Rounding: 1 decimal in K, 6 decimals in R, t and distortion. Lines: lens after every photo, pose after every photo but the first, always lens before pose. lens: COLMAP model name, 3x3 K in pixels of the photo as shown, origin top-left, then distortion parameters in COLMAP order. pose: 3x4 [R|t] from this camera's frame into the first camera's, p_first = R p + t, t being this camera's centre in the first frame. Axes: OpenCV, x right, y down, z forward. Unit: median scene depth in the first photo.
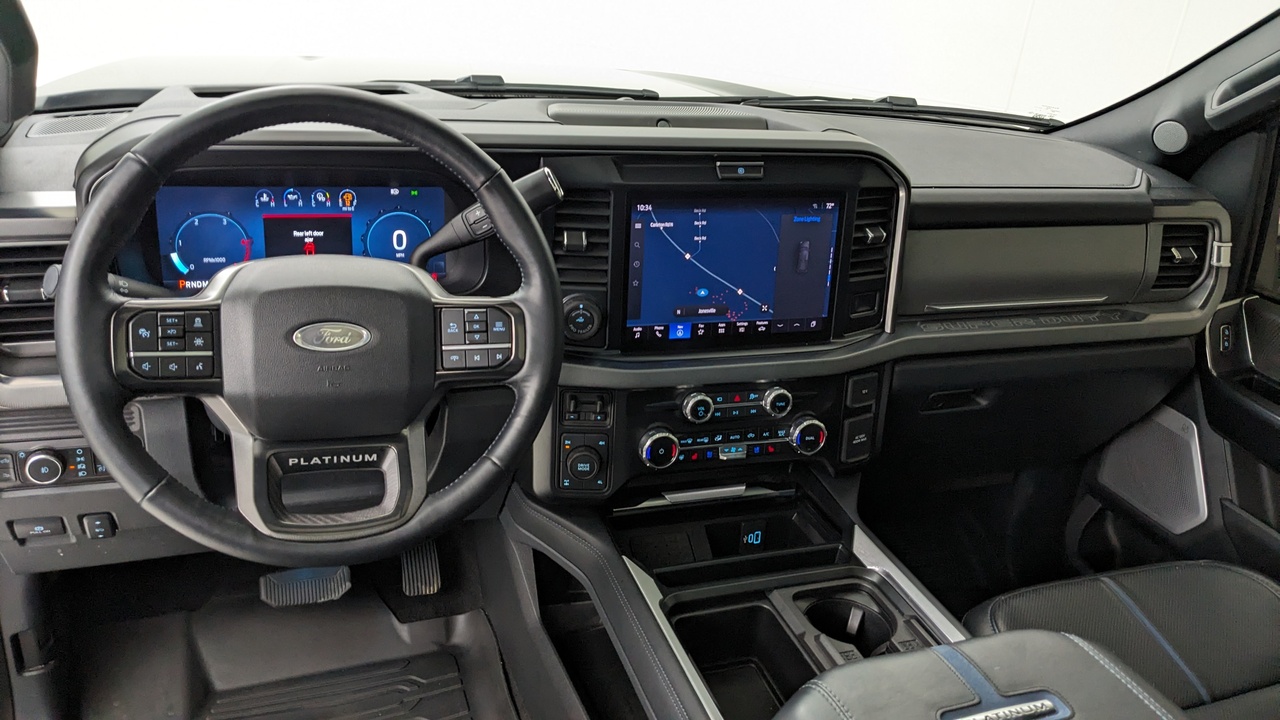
lens RADIAL K [[1065.0, 0, 686.5], [0, 1065.0, 363.3], [0, 0, 1]] dist [0.002946, -0.006738]
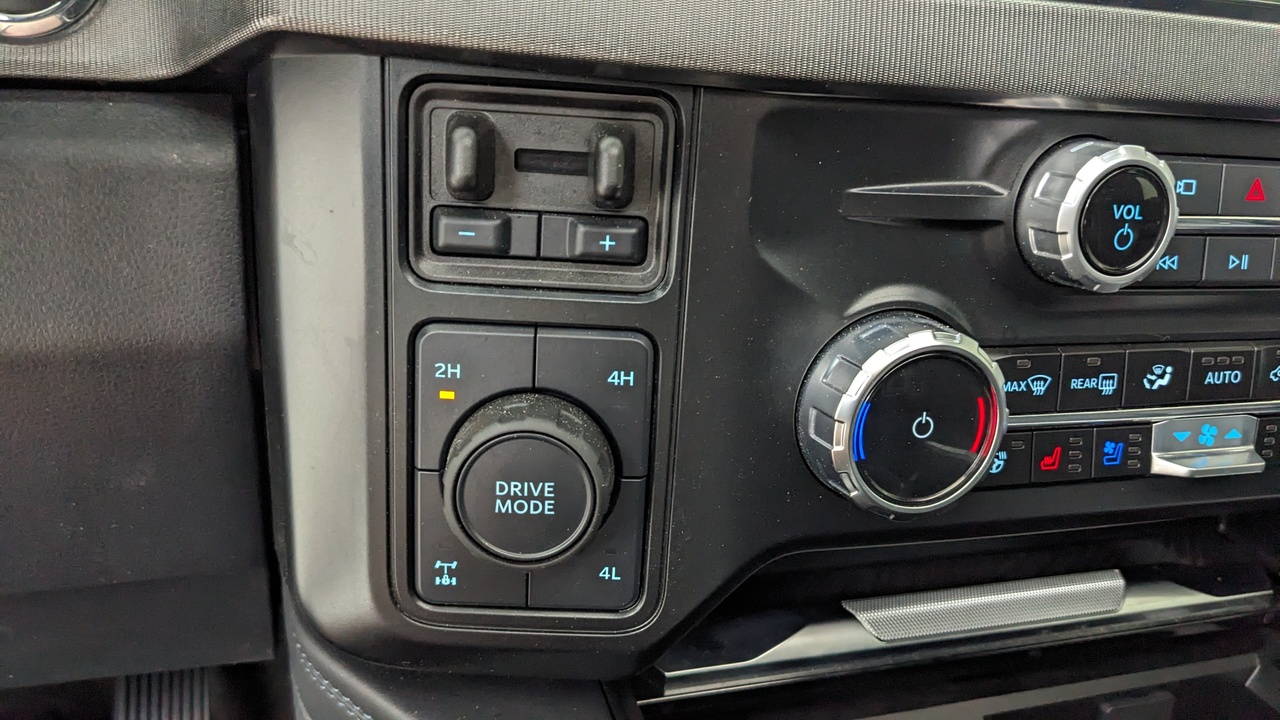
lens RADIAL K [[994.2, 0, 640.0], [0, 994.2, 360.0], [0, 0, 1]] dist [0.050254, -0.001024]
pose [[0.997711, 0.010714, -0.066769, -0.064755], [-0.013507, 0.999047, -0.041512, 0.080793], [0.066260, 0.042319, 0.996905, 0.831603]]
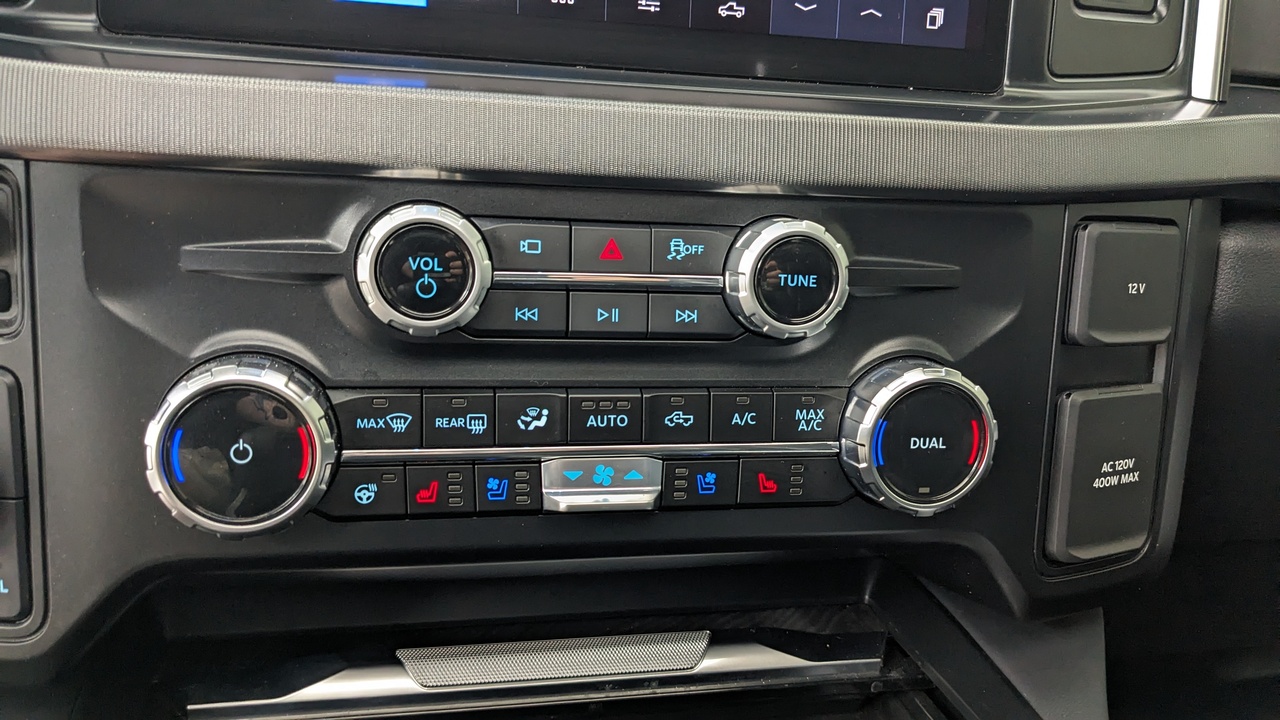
lens RADIAL K [[1012.7, 0, 637.7], [0, 1012.7, 398.4], [0, 0, 1]] dist [0.002274, -0.005721]
pose [[0.988066, 0.000448, -0.154030, 0.092907], [-0.020307, 0.991646, -0.127381, 0.099113], [0.152686, 0.128989, 0.979821, 0.824055]]
